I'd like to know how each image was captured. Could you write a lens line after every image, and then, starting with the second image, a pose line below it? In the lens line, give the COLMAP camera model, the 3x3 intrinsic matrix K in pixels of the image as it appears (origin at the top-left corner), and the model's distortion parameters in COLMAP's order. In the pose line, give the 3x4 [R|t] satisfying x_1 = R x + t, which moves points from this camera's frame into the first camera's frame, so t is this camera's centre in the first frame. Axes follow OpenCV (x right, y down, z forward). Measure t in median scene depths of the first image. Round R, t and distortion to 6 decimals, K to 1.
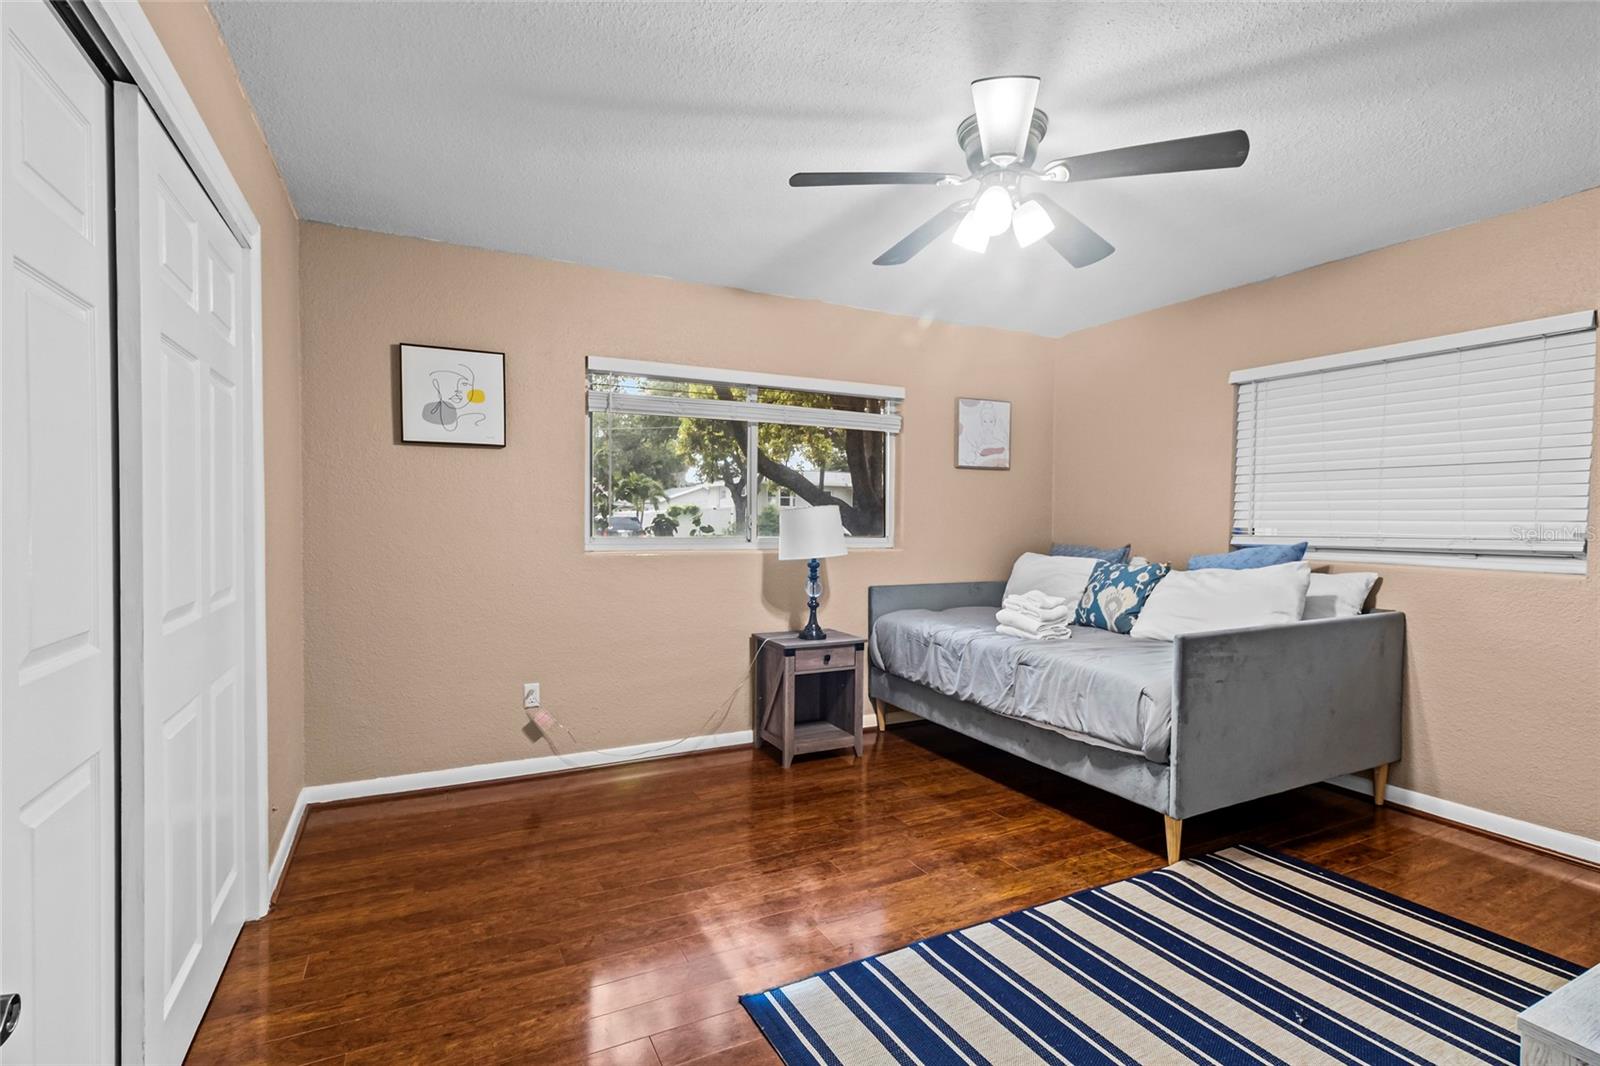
lens RADIAL K [[750.6, 0, 791.9], [0, 750.6, 538.4], [0, 0, 1]] dist [0.000817, 0.001849]
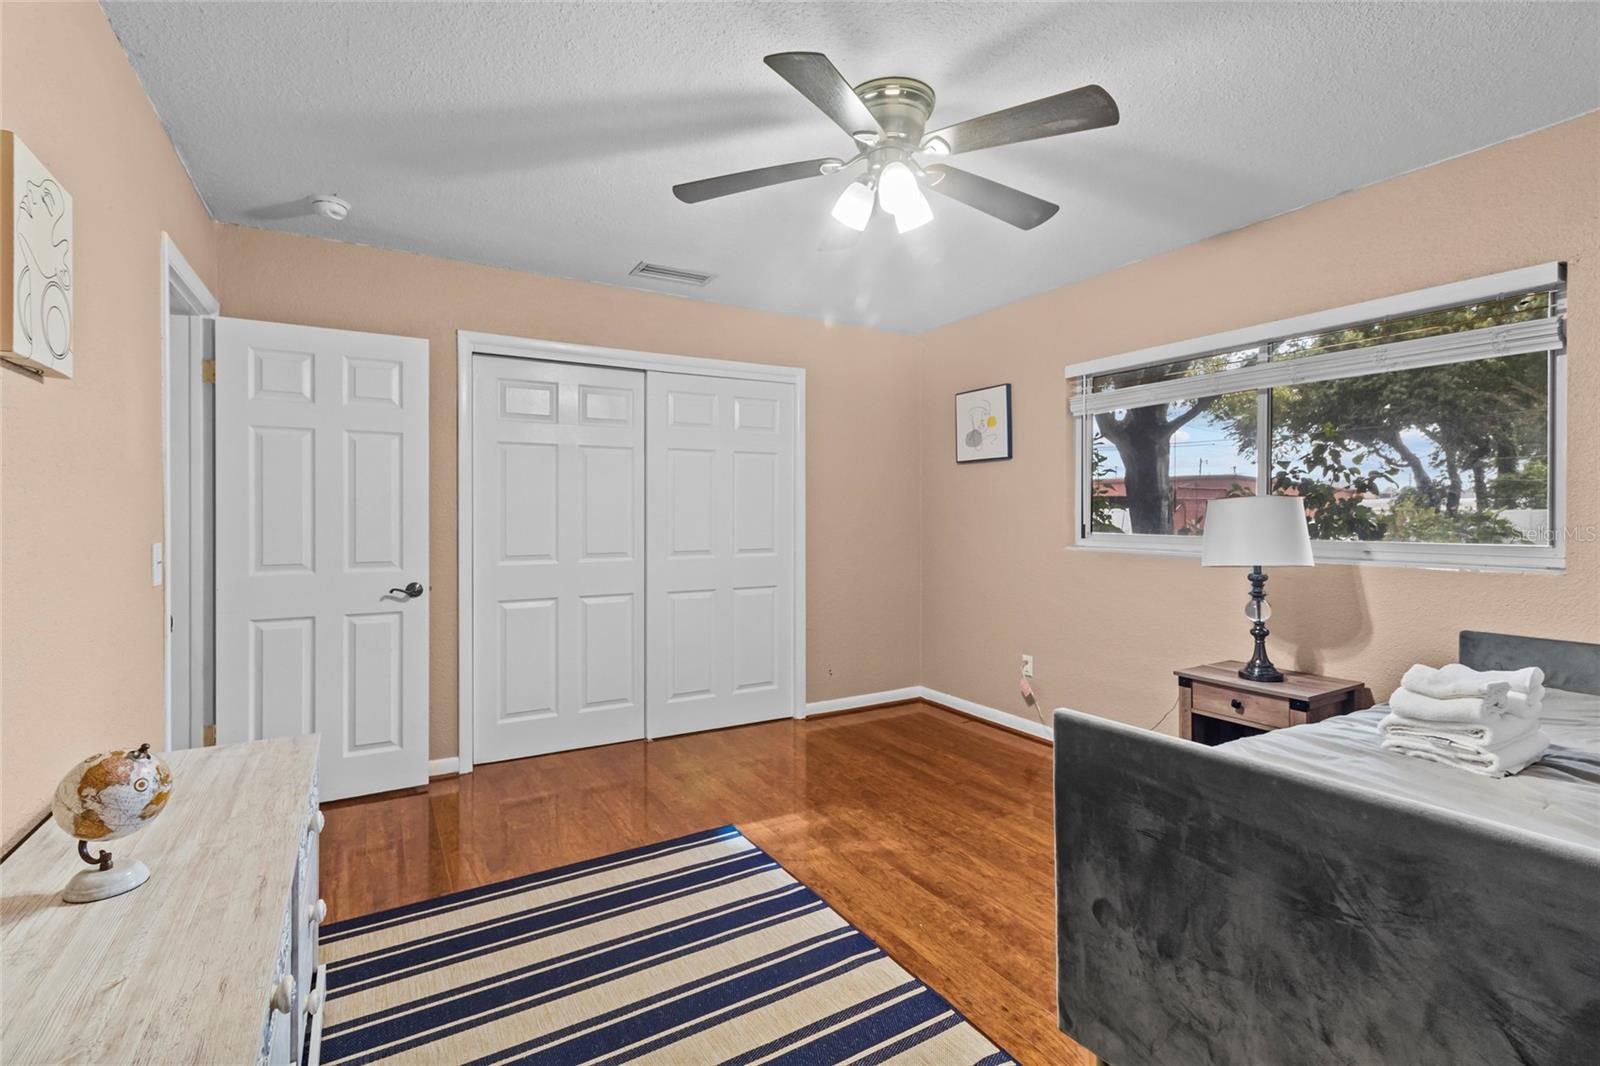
lens RADIAL K [[750.6, 0, 785.4], [0, 750.6, 507.2], [0, 0, 1]] dist [0.000817, 0.001849]
pose [[0.042769, -0.015635, -0.998963, 1.017711], [-0.021932, 0.999622, -0.016584, -0.014307], [0.998844, 0.022618, 0.042410, 0.700765]]
